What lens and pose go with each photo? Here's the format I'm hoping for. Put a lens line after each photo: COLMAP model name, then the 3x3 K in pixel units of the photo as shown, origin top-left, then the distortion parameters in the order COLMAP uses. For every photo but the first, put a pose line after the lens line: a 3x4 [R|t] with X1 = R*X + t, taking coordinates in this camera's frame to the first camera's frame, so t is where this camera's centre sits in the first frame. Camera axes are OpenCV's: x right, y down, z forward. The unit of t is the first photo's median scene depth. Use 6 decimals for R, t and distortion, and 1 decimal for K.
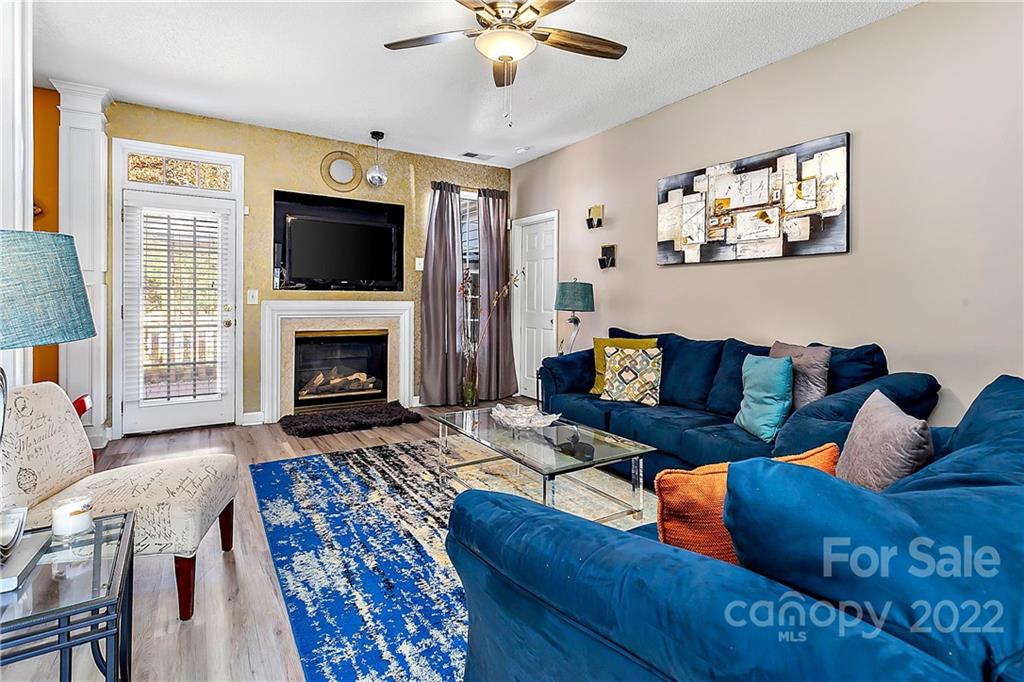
lens RADIAL K [[500.5, 0, 516.0], [0, 500.5, 301.4], [0, 0, 1]] dist [-0.002267, 0.000309]
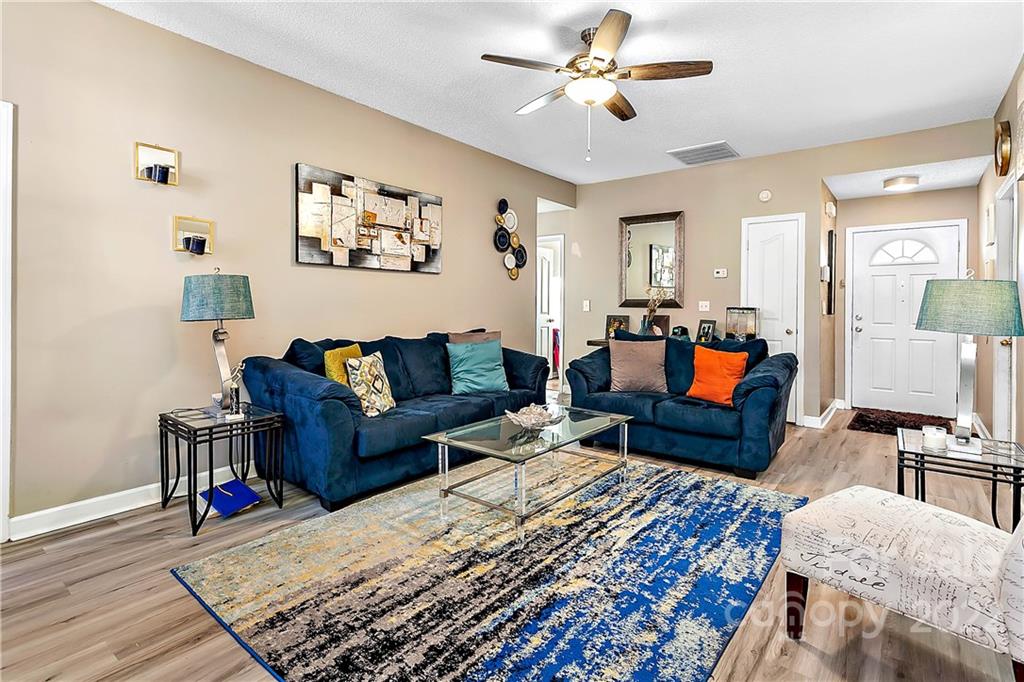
lens RADIAL K [[500.5, 0, 511.0], [0, 500.5, 308.1], [0, 0, 1]] dist [-0.002267, 0.000309]
pose [[-0.324569, -0.011102, 0.945797, -0.915174], [-0.006241, 0.999934, 0.009595, -0.006199], [-0.945841, -0.002789, -0.324617, 1.317732]]
